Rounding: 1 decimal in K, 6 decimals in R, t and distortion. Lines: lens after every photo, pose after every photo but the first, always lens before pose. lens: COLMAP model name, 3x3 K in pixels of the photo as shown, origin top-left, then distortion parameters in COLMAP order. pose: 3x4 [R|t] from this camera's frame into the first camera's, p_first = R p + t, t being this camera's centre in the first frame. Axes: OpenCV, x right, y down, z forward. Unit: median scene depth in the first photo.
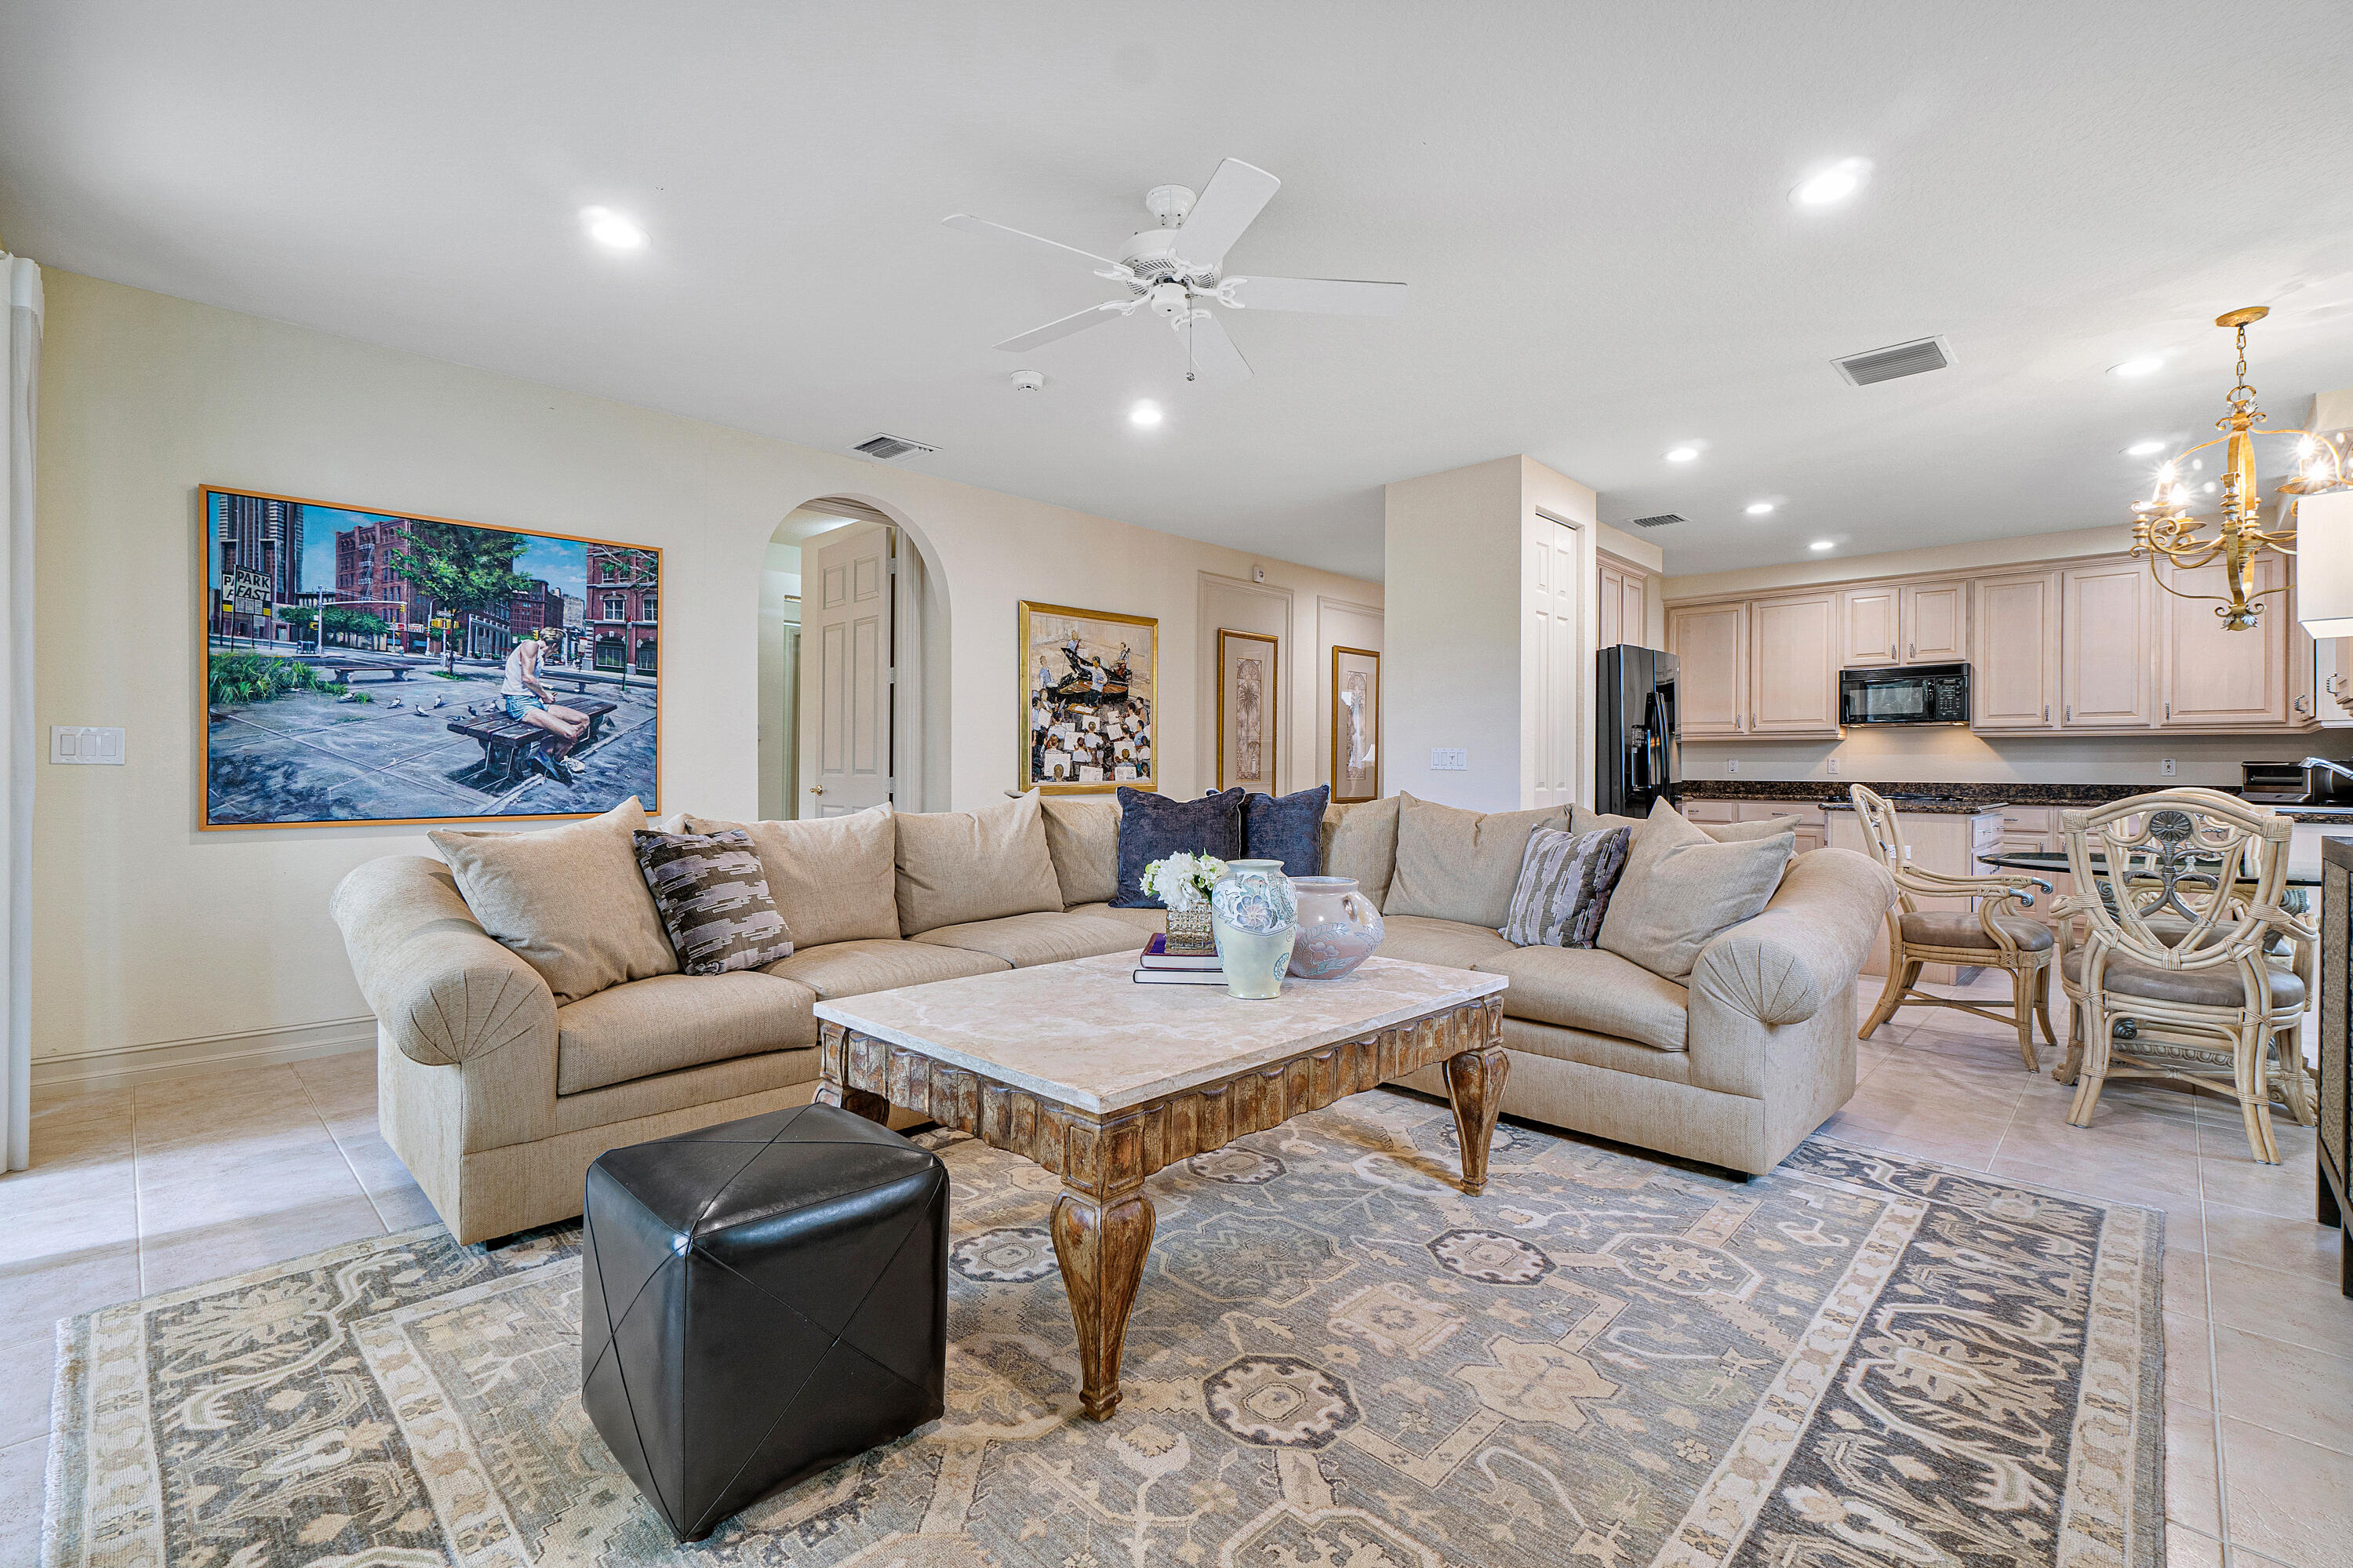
lens RADIAL K [[1021.1, 0, 1170.1], [0, 1021.1, 762.7], [0, 0, 1]] dist [-0.009365, 0.002970]
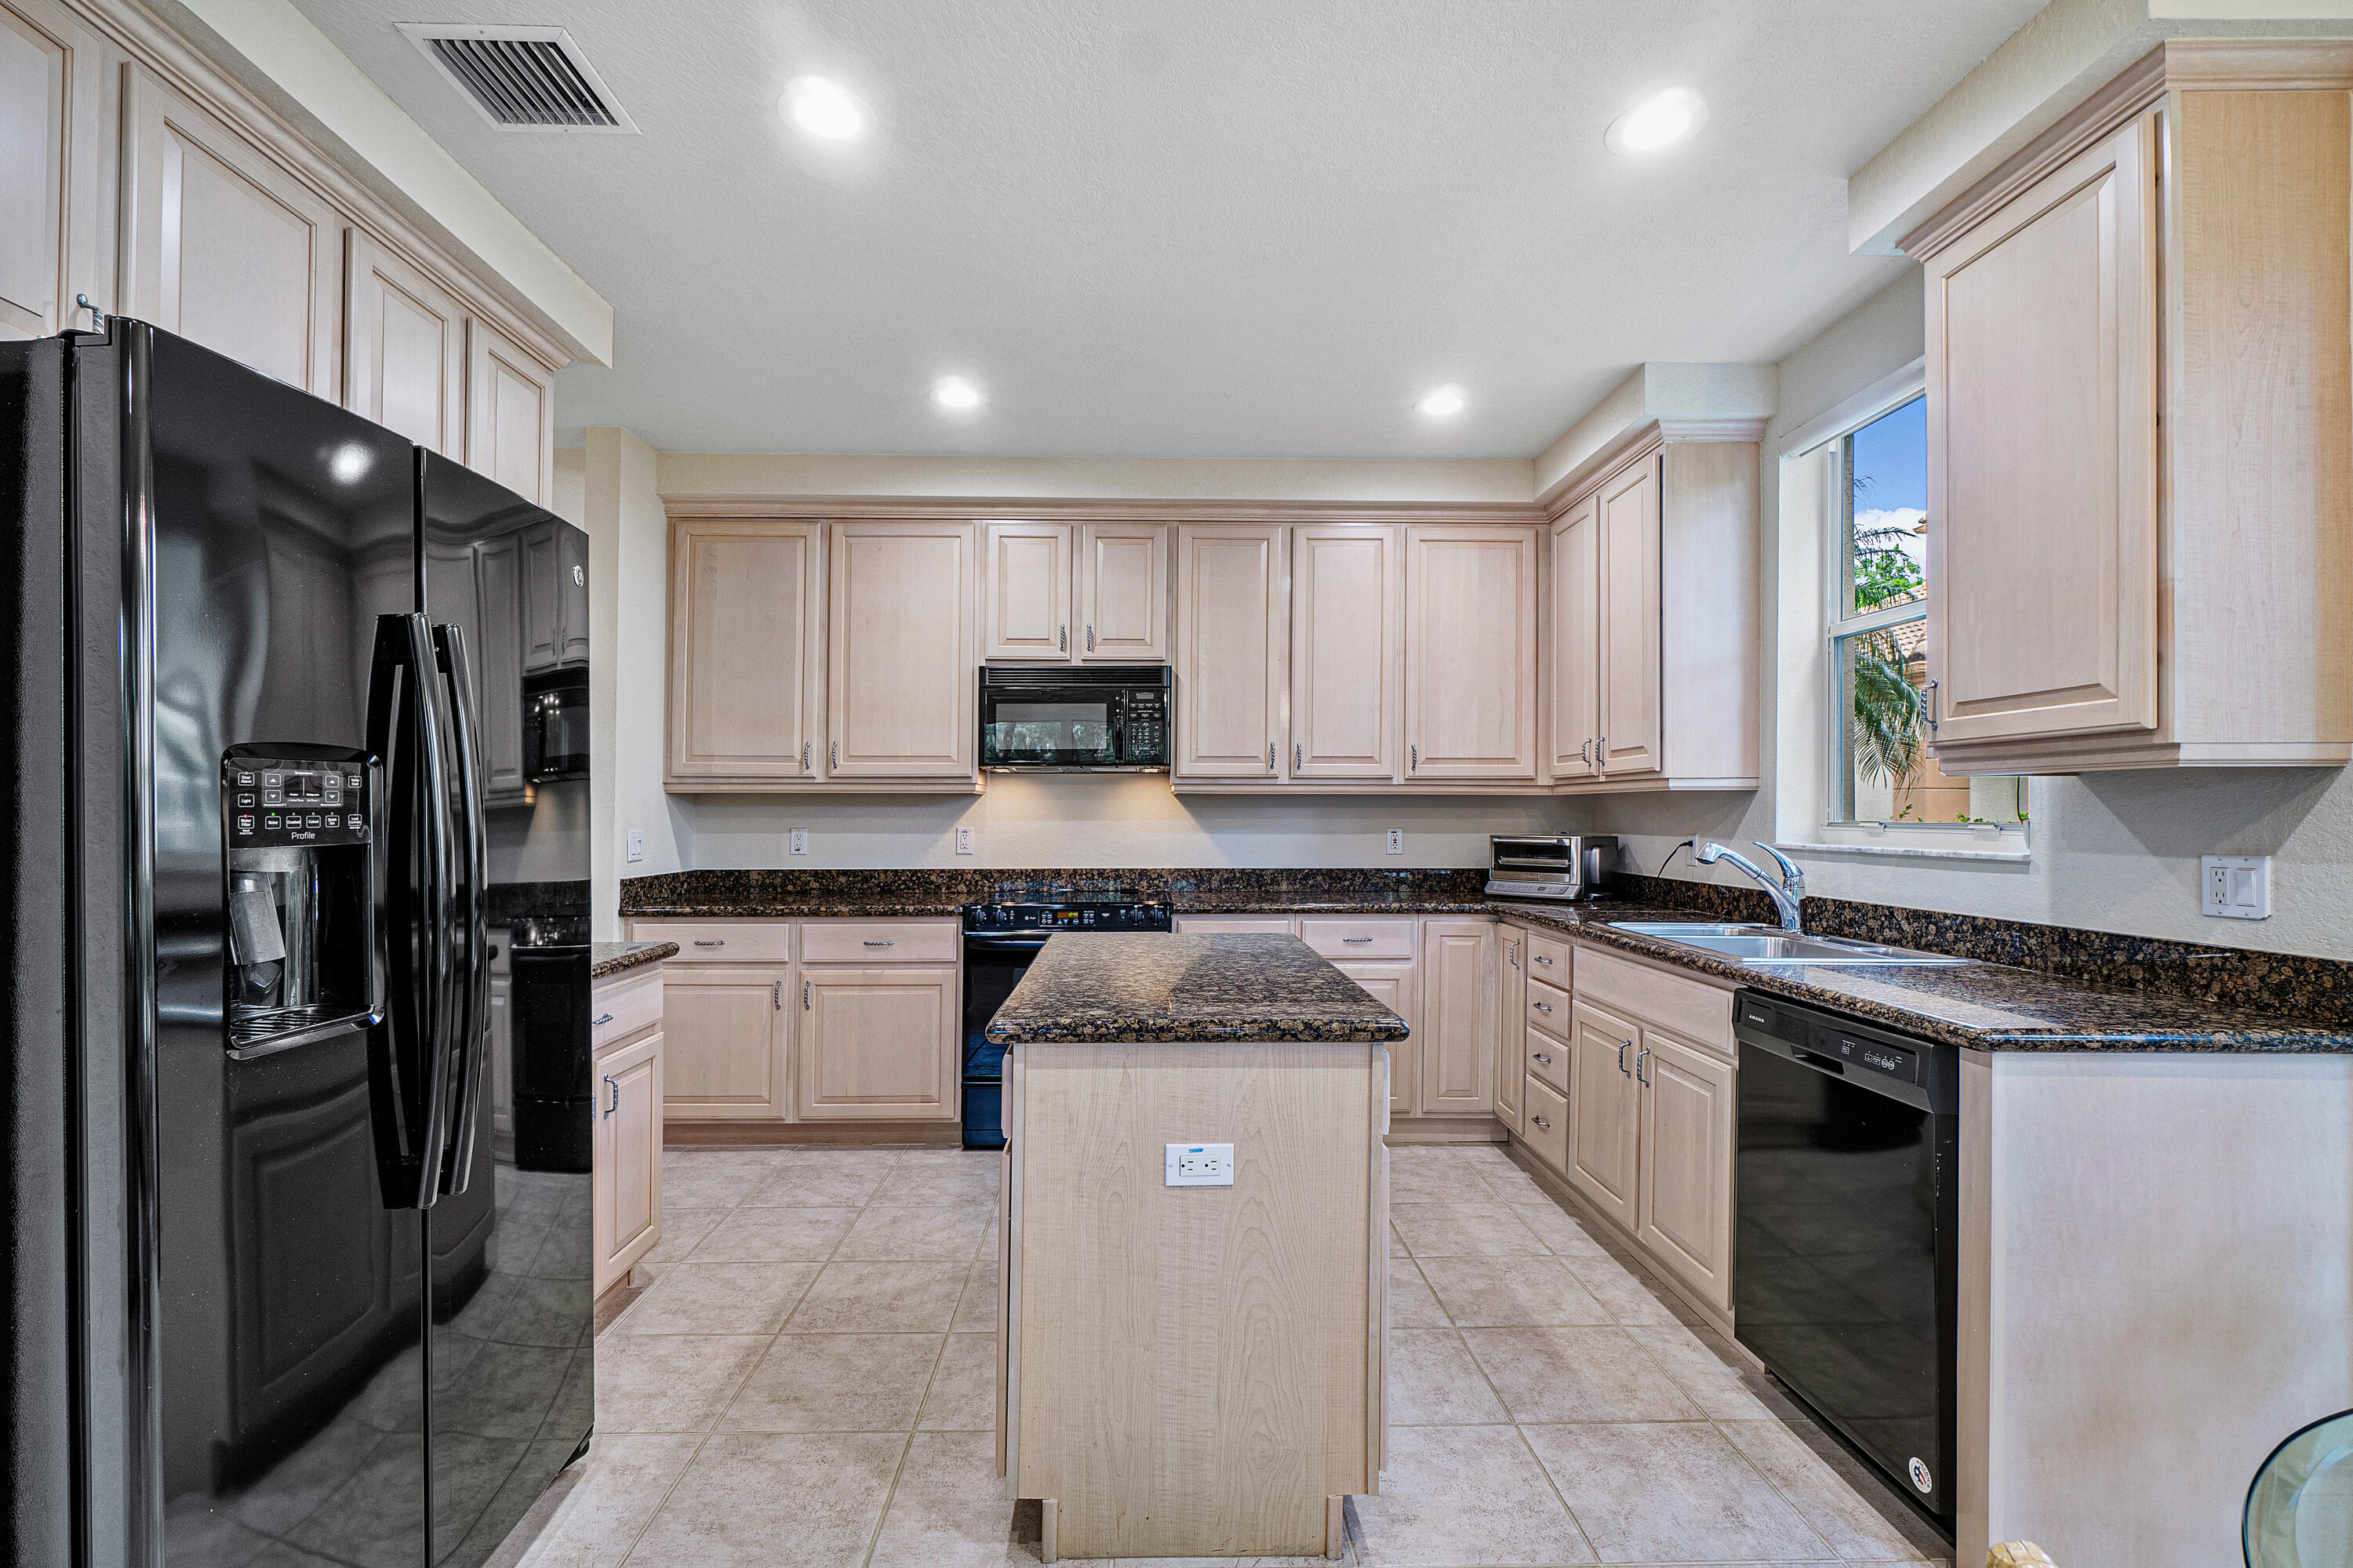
lens RADIAL K [[1063.2, 0, 1175.9], [0, 1063.2, 806.0], [0, 0, 1]] dist [-0.002572, 0.001117]
pose [[0.691092, -0.003348, 0.722759, 0.348717], [-0.000274, 0.999988, 0.004894, -0.020982], [-0.722766, -0.003580, 0.691083, 0.578058]]
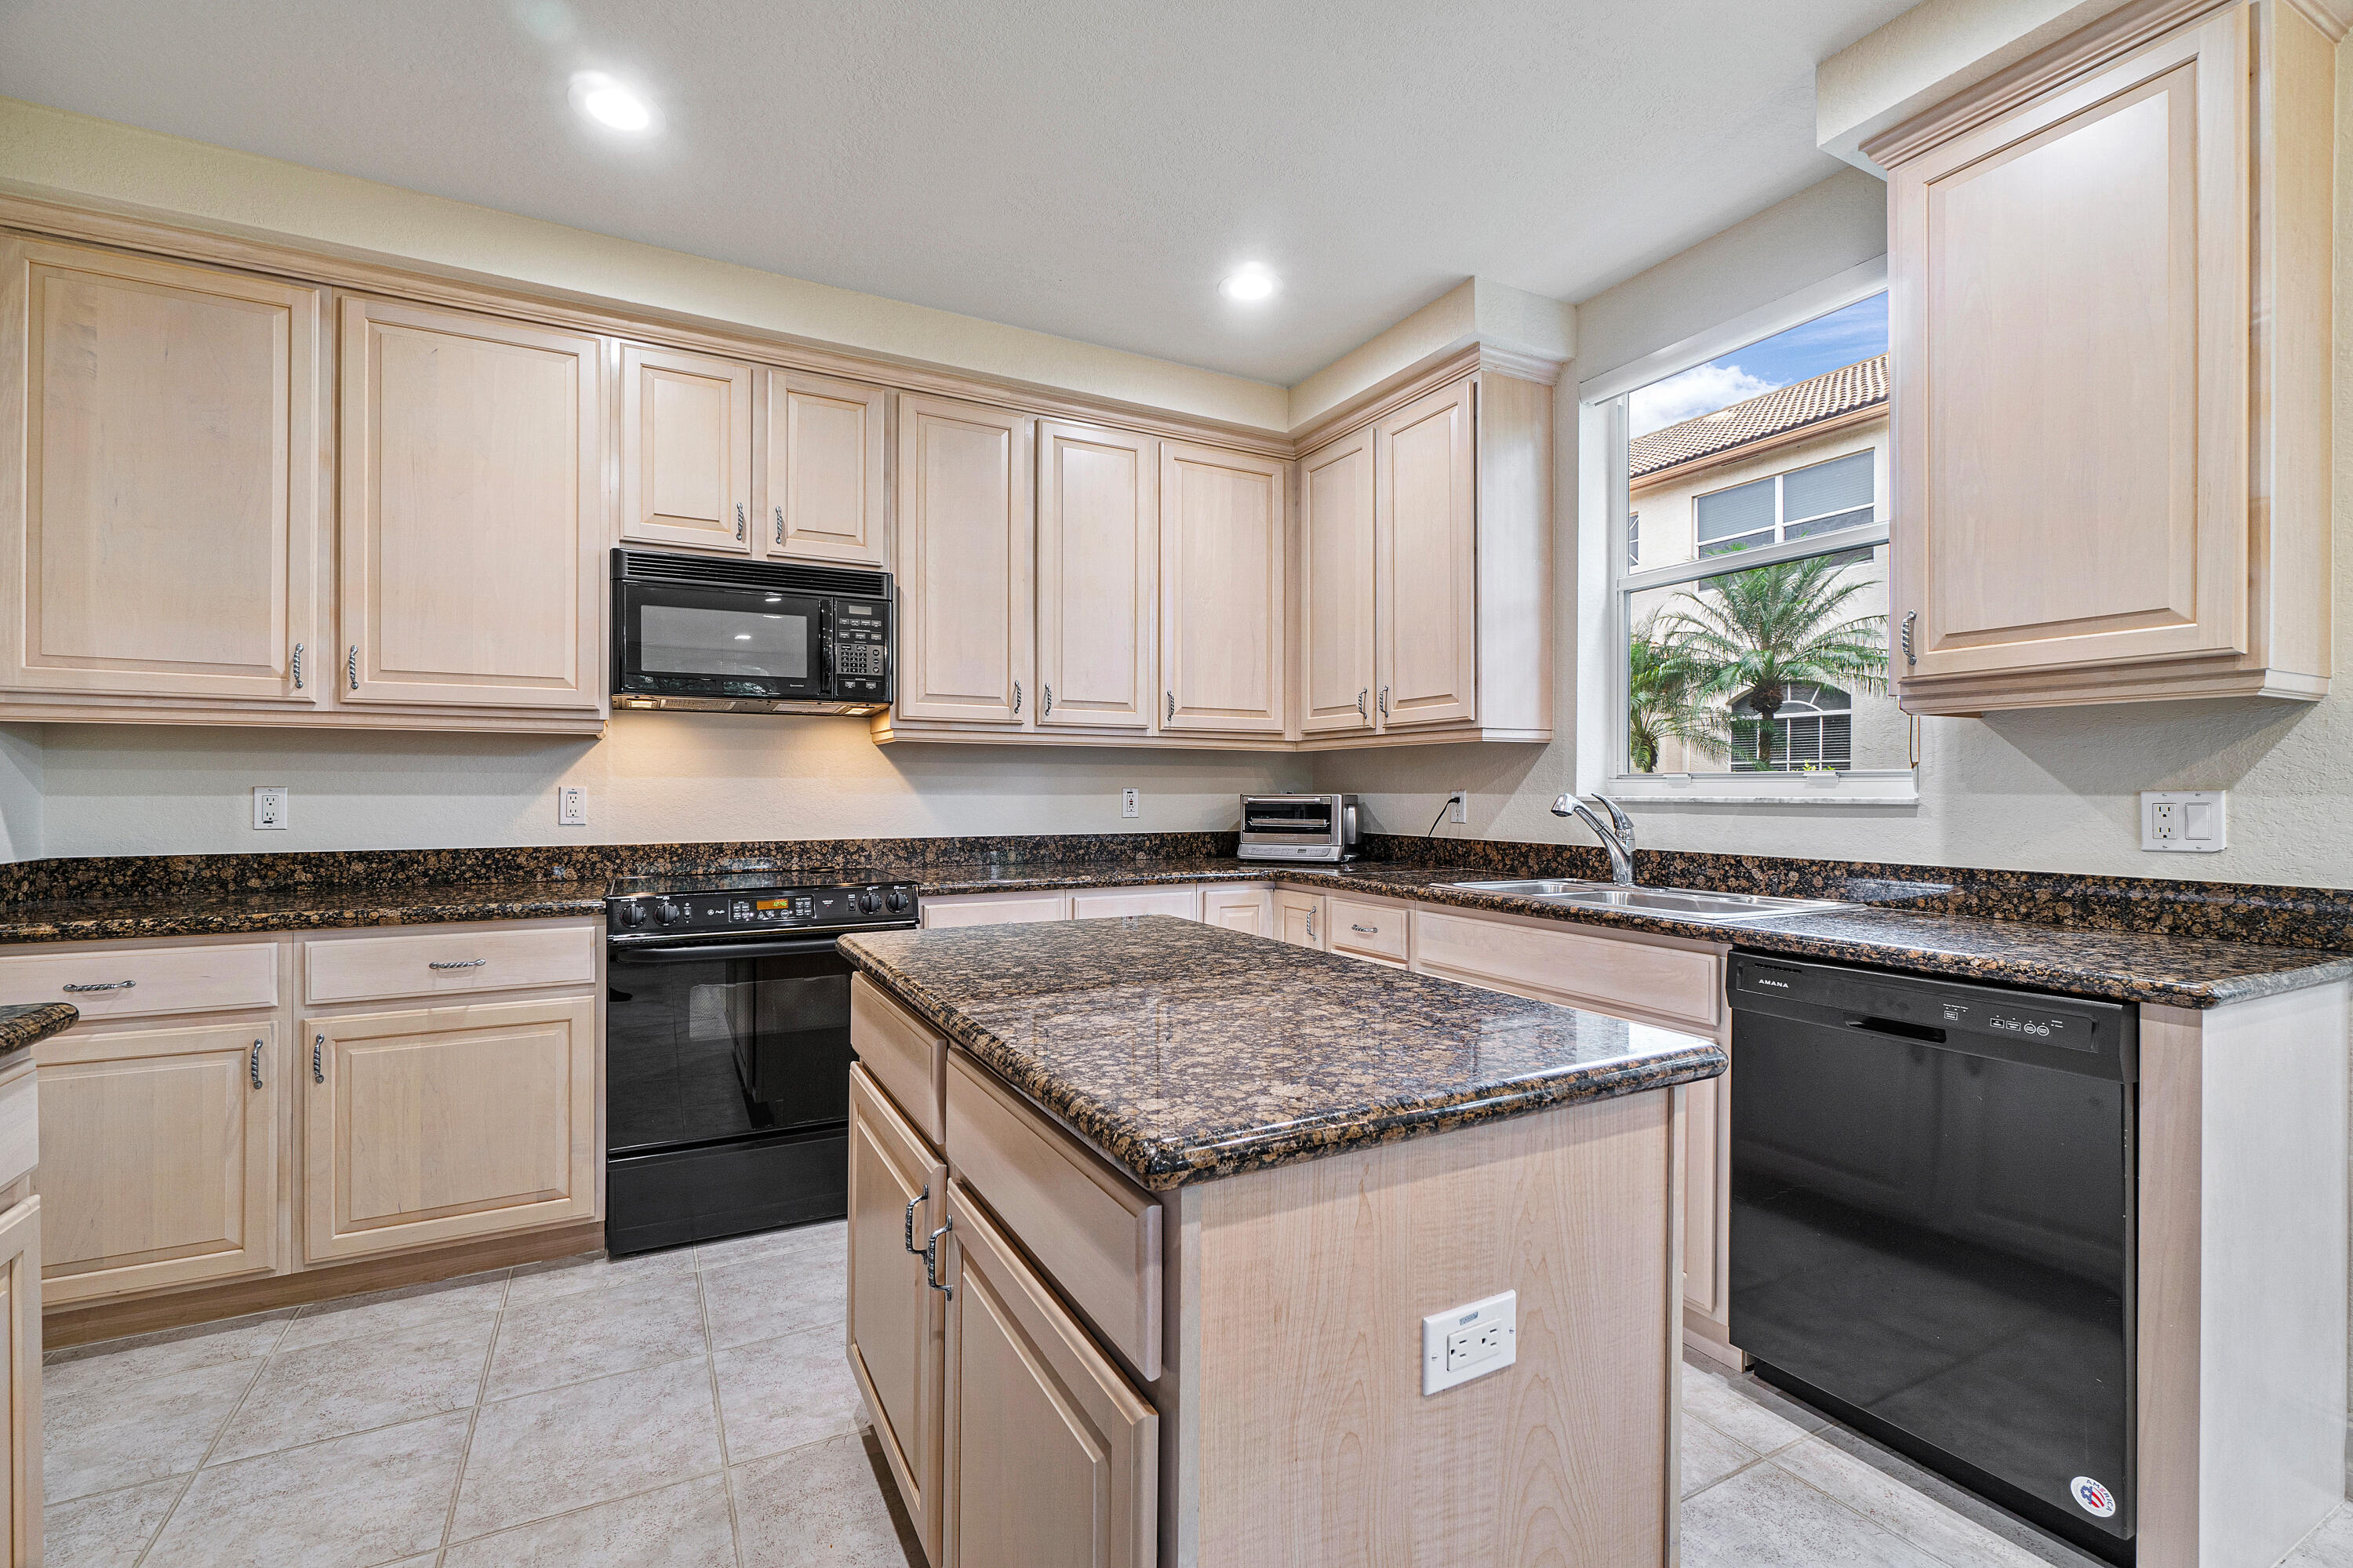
lens RADIAL K [[1021.1, 0, 1164.8], [0, 1021.1, 801.4], [0, 0, 1]] dist [-0.009365, 0.002970]
pose [[0.310517, -0.018900, 0.950380, 0.395956], [-0.004393, 0.999763, 0.021317, -0.008526], [-0.950558, -0.010794, 0.310360, 0.745995]]
